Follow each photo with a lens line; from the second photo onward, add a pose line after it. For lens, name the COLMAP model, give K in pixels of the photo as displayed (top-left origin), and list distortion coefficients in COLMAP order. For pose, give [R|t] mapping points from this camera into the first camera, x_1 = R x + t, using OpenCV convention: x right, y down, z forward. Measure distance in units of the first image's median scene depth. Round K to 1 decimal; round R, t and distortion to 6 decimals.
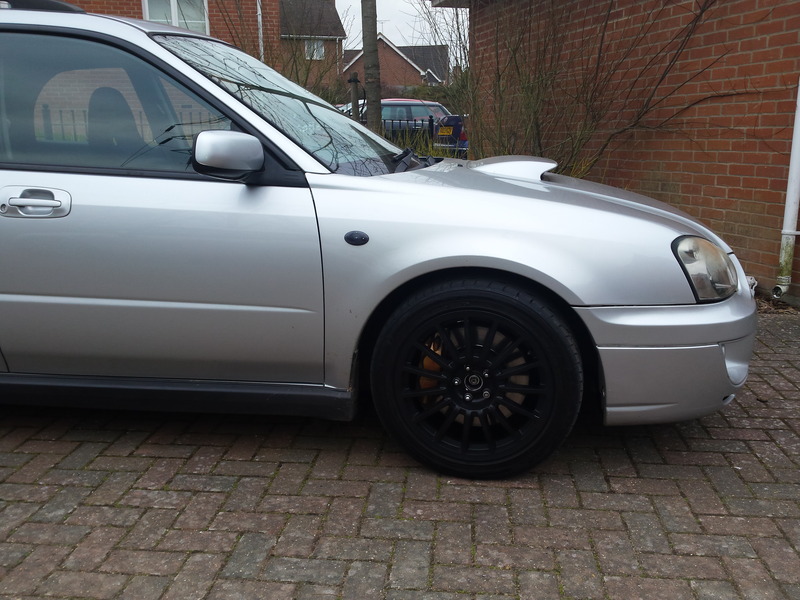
lens RADIAL K [[710.3, 0, 403.5], [0, 710.3, 310.9], [0, 0, 1]] dist [0.088873, -0.169449]
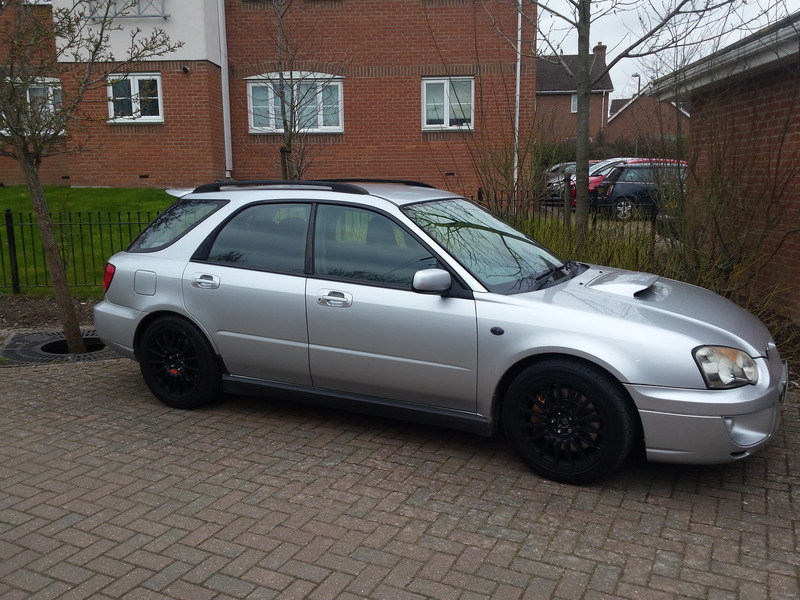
lens RADIAL K [[710.3, 0, 403.5], [0, 710.3, 310.9], [0, 0, 1]] dist [0.088873, -0.169449]
pose [[0.935019, 0.067026, -0.348207, 0.316258], [-0.085665, 0.995584, -0.038394, -0.062893], [0.344096, 0.065728, 0.936631, -0.702283]]
